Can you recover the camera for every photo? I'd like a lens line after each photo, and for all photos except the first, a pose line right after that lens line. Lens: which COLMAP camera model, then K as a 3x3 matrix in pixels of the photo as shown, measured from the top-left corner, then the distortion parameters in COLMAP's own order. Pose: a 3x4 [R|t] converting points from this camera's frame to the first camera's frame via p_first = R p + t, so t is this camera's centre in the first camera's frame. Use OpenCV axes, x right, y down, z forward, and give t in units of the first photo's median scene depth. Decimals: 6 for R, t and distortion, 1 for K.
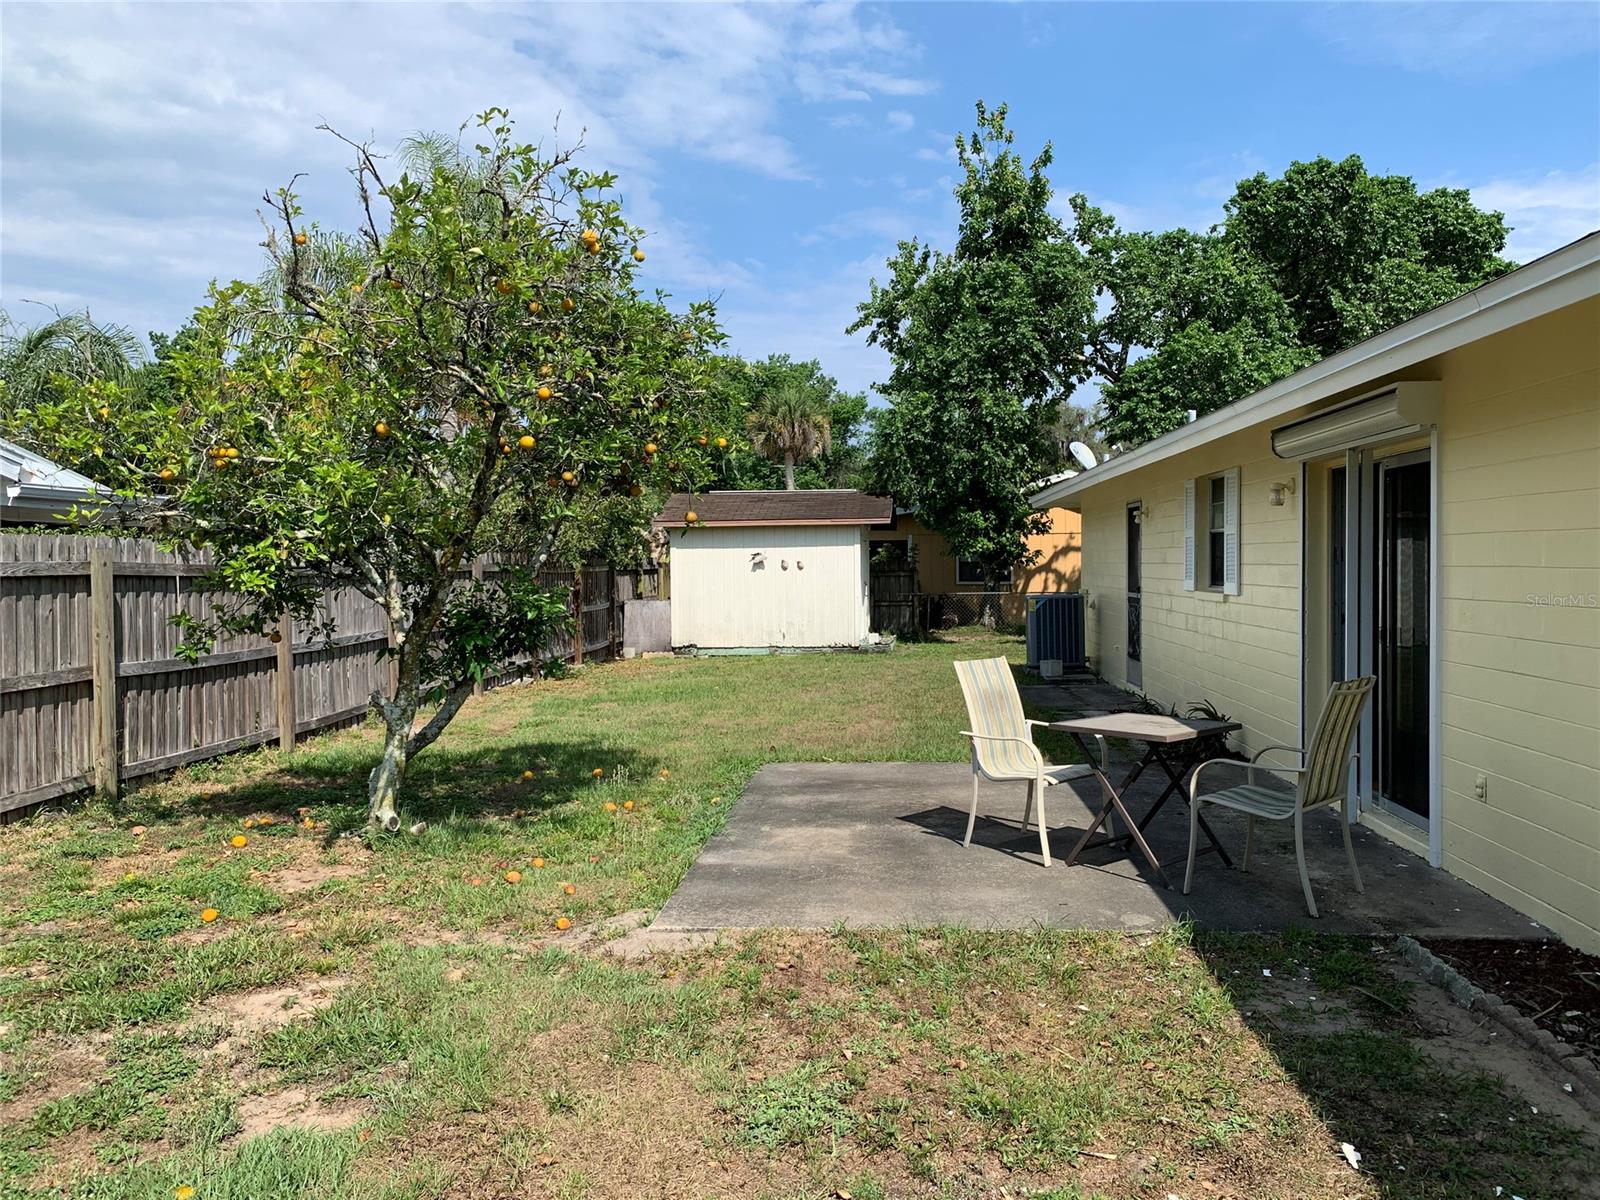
lens RADIAL K [[1226.3, 0, 800.7], [0, 1226.3, 592.3], [0, 0, 1]] dist [0.143601, -0.241287]
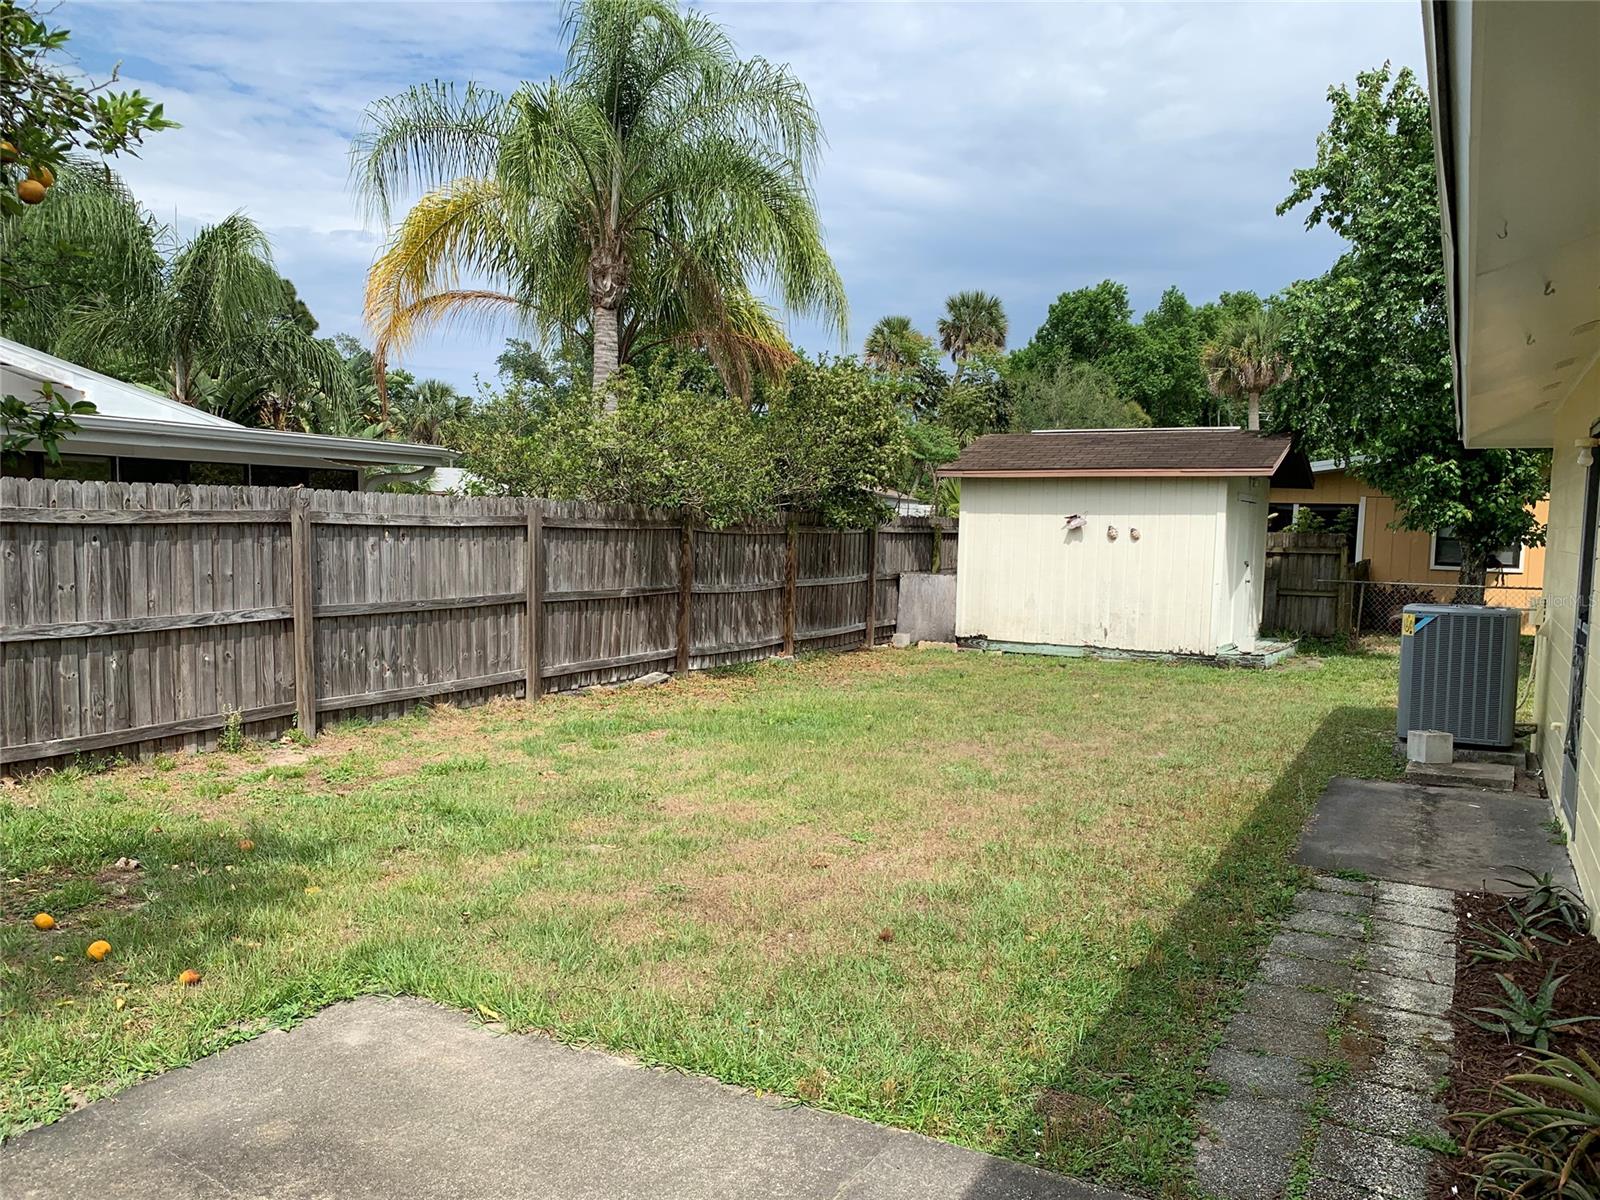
lens RADIAL K [[1194.7, 0, 798.4], [0, 1194.7, 613.0], [0, 0, 1]] dist [-0.002436, -0.001207]
pose [[0.899972, 0.062823, -0.431396, 0.122153], [-0.040425, 0.997325, 0.060903, -0.010730], [0.434068, -0.037372, 0.900104, 0.292951]]
